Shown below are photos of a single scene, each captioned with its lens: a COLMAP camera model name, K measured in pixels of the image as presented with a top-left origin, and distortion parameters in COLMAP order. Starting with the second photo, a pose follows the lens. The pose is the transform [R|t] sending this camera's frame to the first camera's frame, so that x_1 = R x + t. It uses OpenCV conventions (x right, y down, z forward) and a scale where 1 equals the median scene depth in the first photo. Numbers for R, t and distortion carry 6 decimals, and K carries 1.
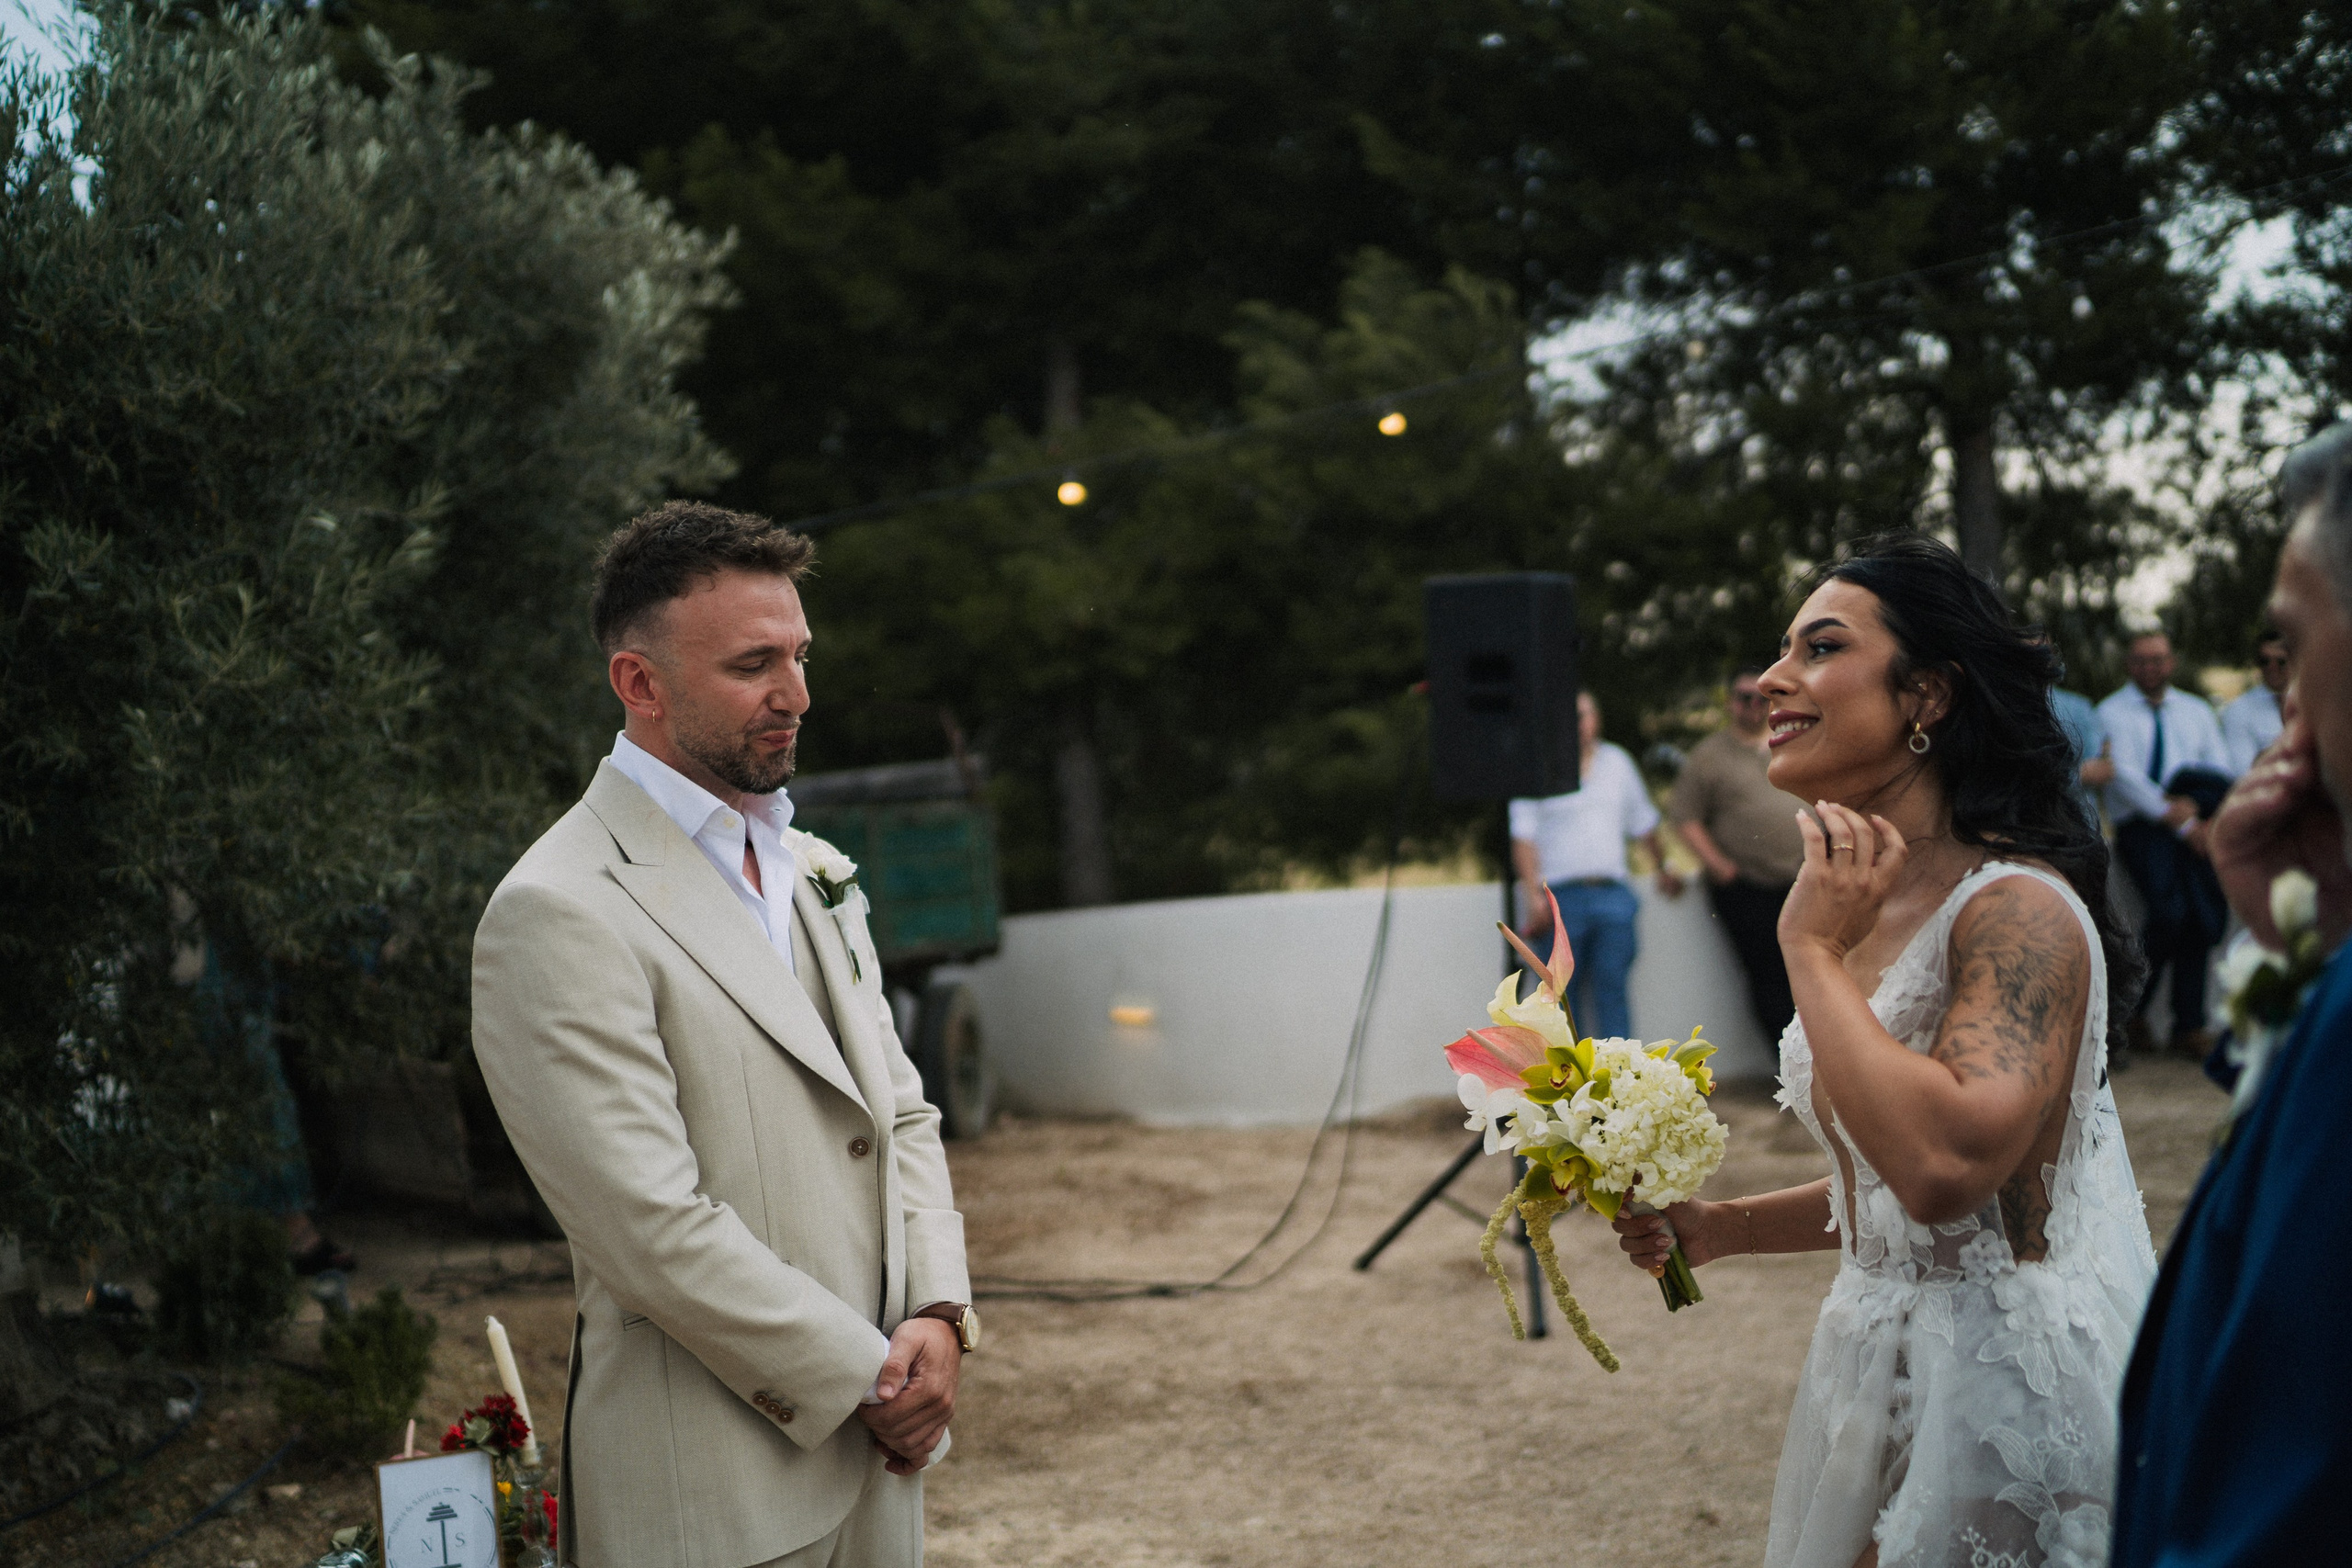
lens RADIAL K [[2289.6, 0, 1184.2], [0, 2289.6, 785.3], [0, 0, 1]] dist [-0.110737, 0.146213]
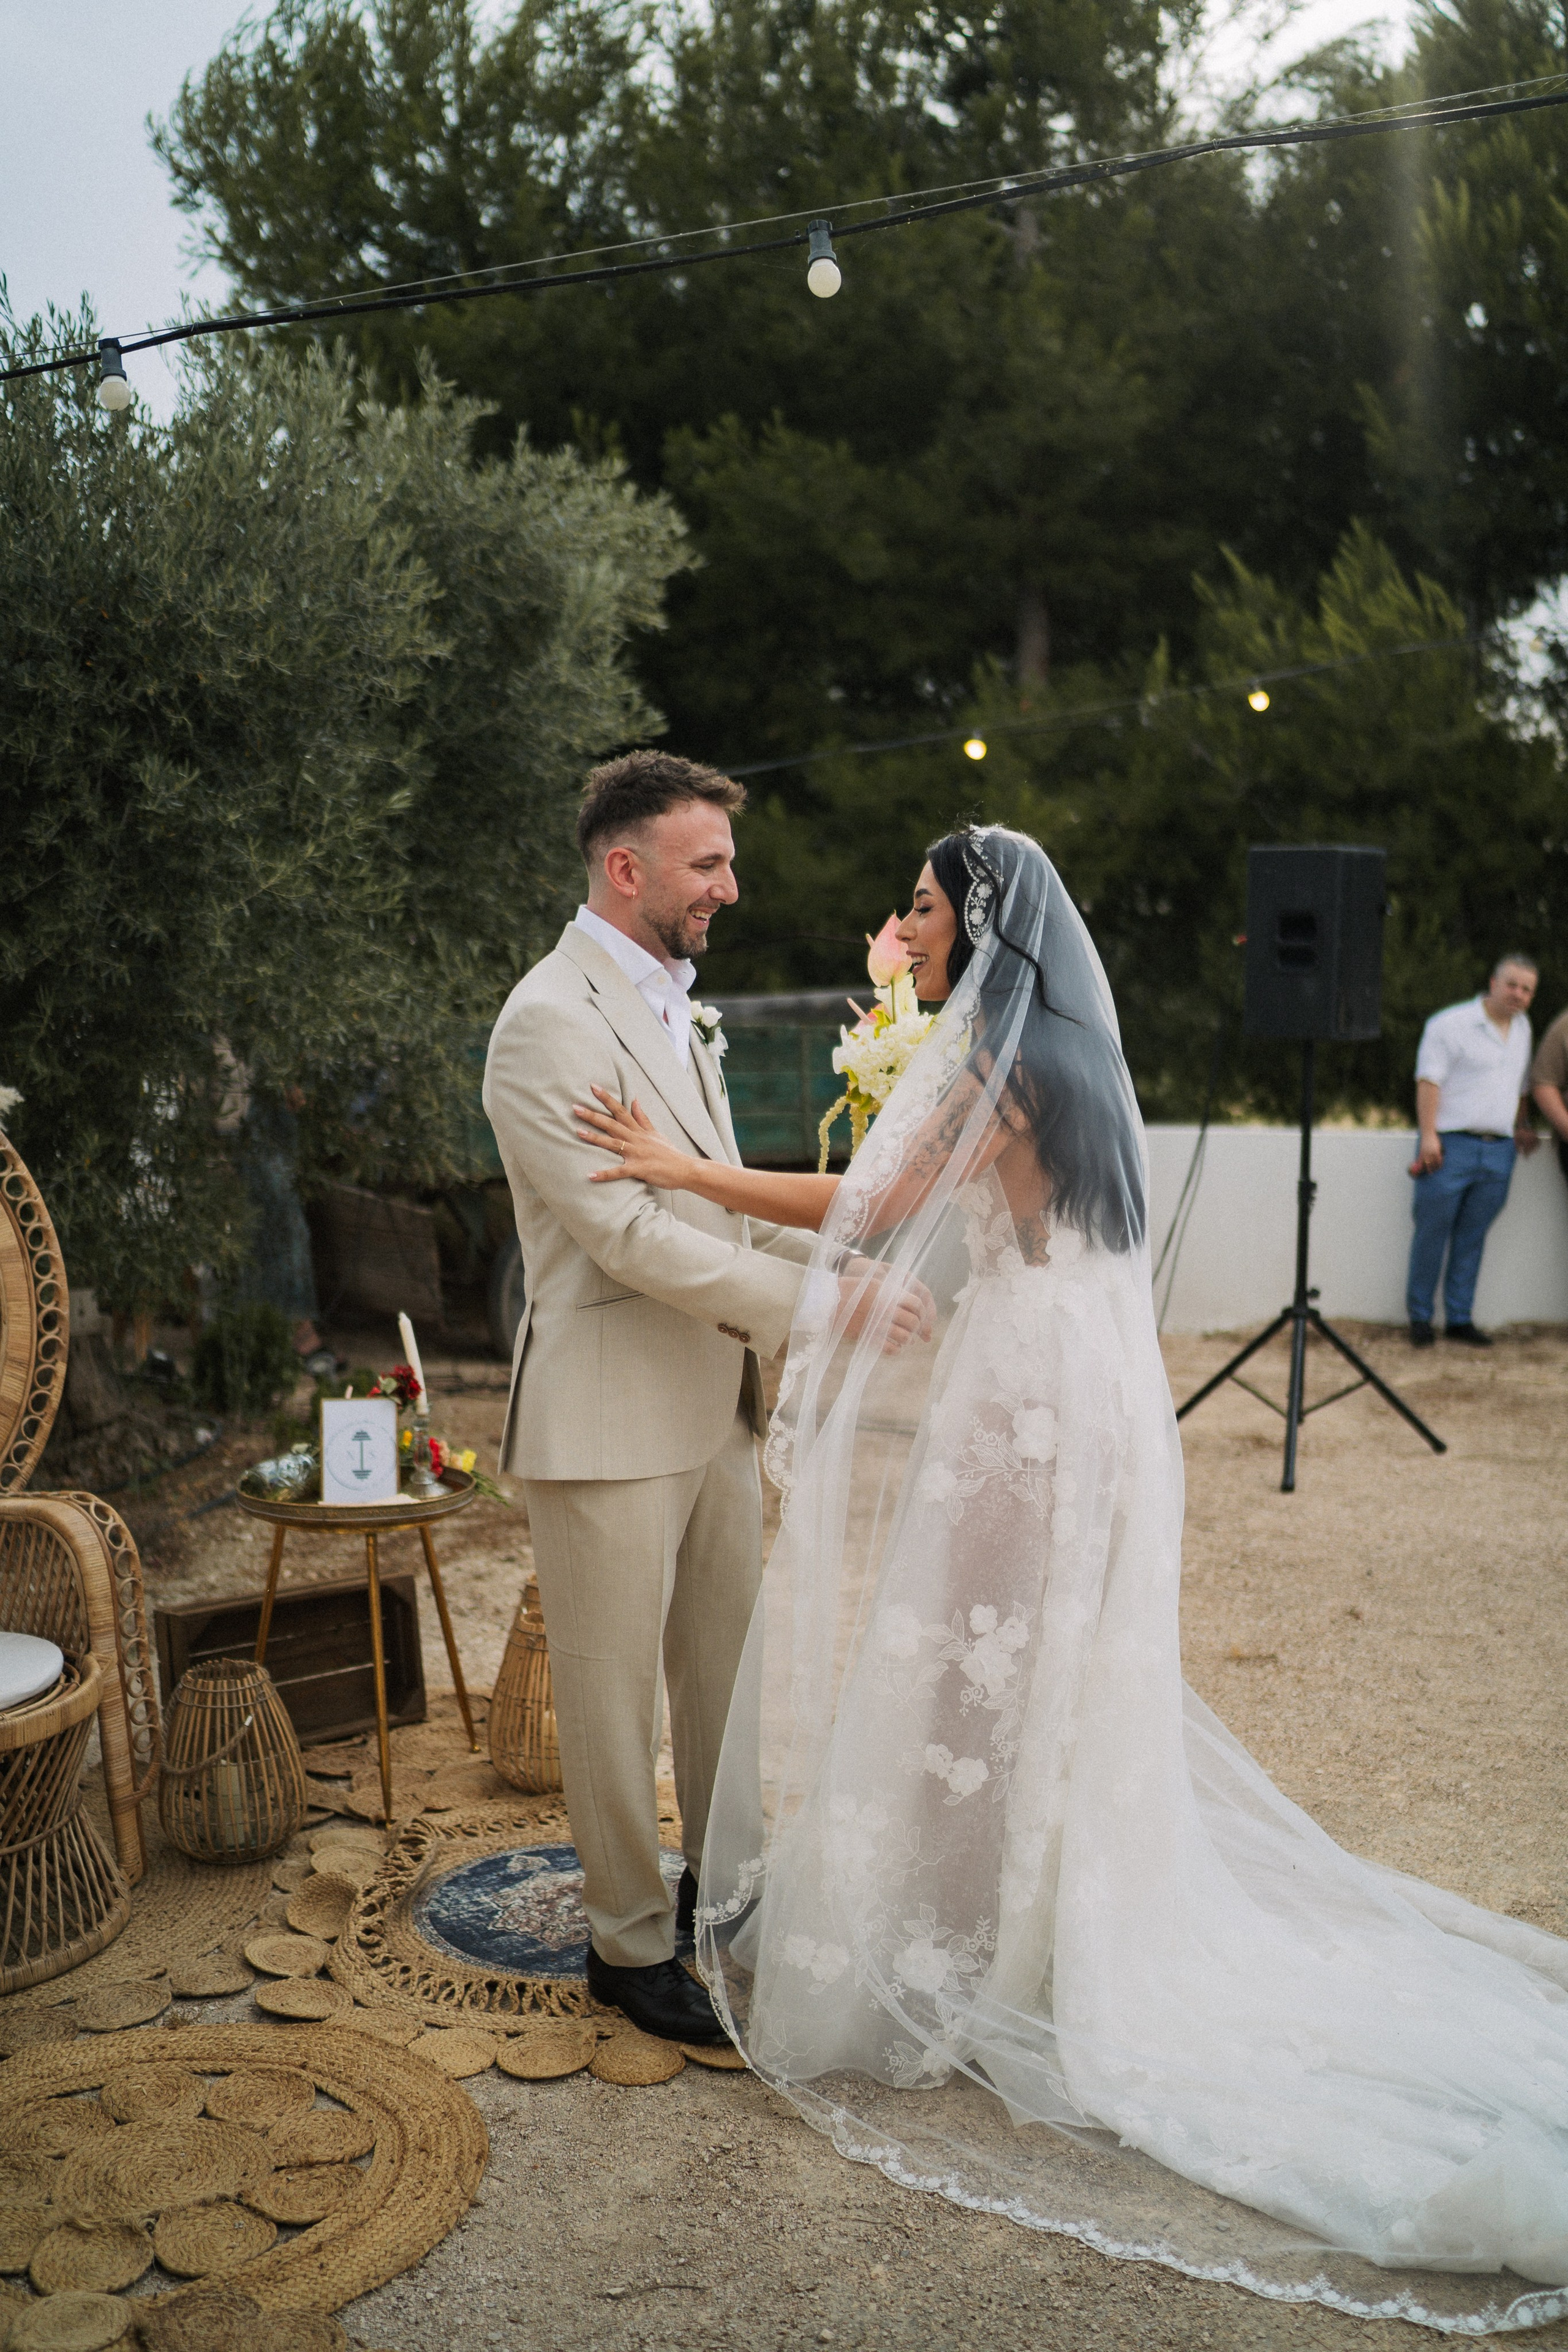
lens RADIAL K [[2231.1, 0, 784.0], [0, 2231.1, 1176.0], [0, 0, 1]] dist [-0.099827, 0.001065]
pose [[0.982567, 0.073647, -0.170701, 0.098628], [-0.061751, 0.995345, 0.073989, 0.010891], [0.175356, -0.062158, 0.982541, -0.209004]]
